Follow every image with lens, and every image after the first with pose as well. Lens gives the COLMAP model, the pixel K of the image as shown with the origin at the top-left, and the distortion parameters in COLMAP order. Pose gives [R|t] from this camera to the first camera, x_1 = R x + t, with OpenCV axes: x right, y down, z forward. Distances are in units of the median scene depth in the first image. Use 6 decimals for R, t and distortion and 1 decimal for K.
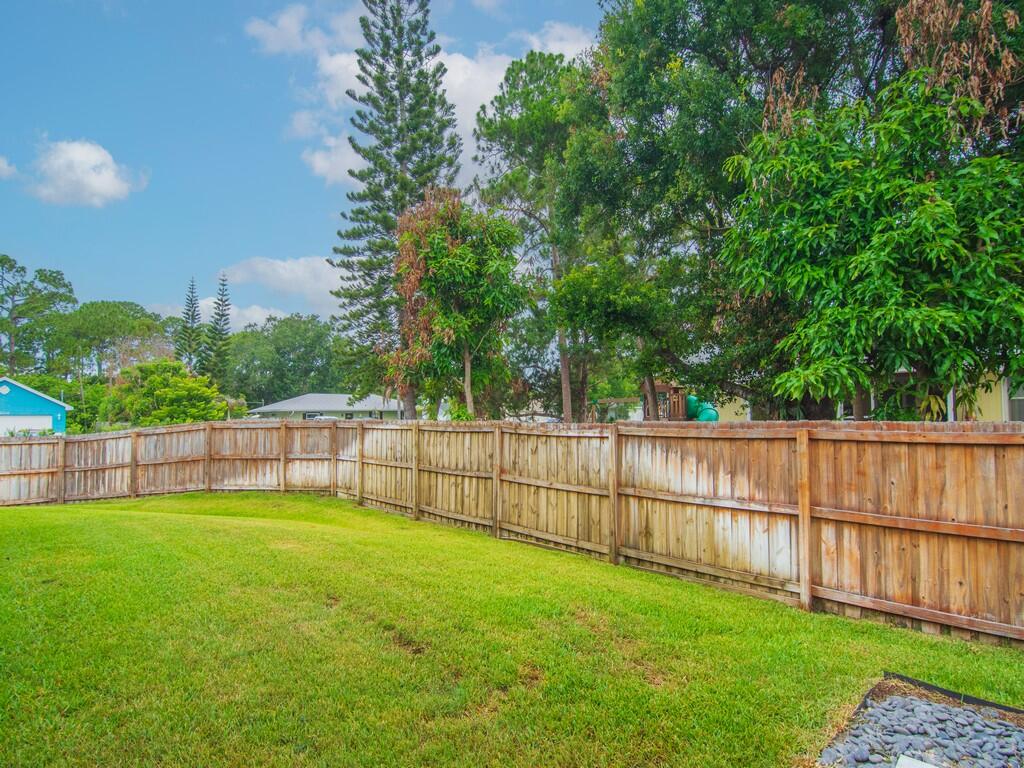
lens RADIAL K [[494.8, 0, 510.9], [0, 494.8, 386.8], [0, 0, 1]] dist [-0.005782, -0.001182]
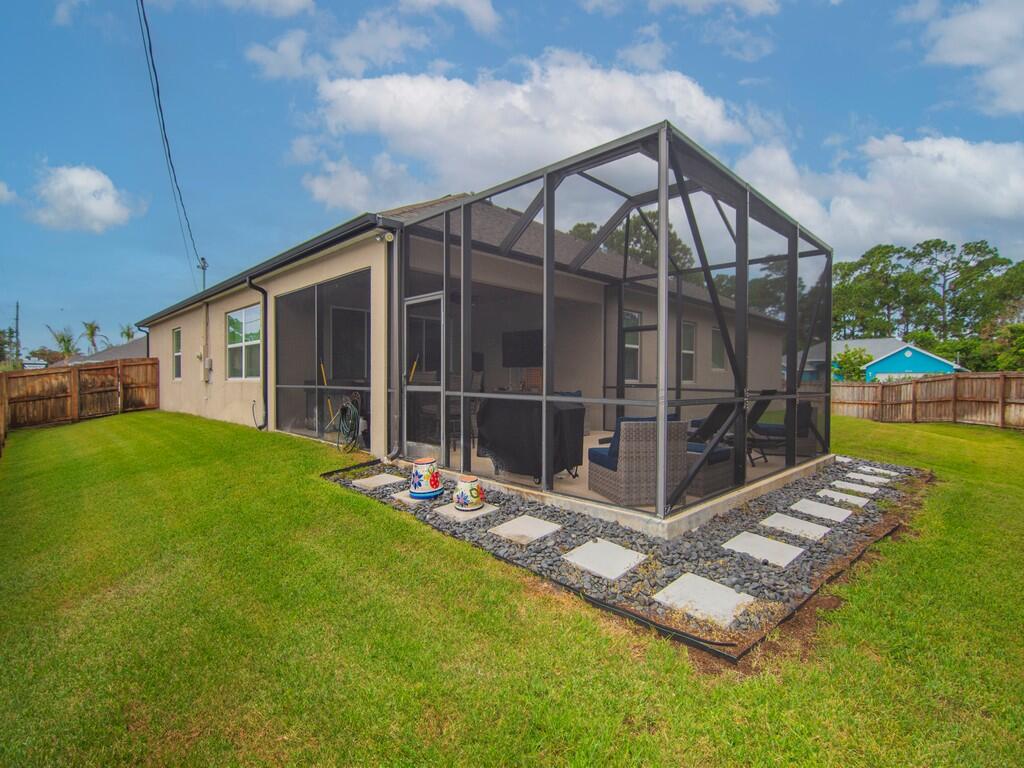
lens RADIAL K [[494.8, 0, 510.4], [0, 494.8, 379.8], [0, 0, 1]] dist [-0.005782, -0.001182]
pose [[0.004832, 0.012660, -0.999908, 0.753280], [0.051359, 0.998597, 0.012892, 0.008101], [0.998669, -0.051417, 0.004175, -0.244291]]
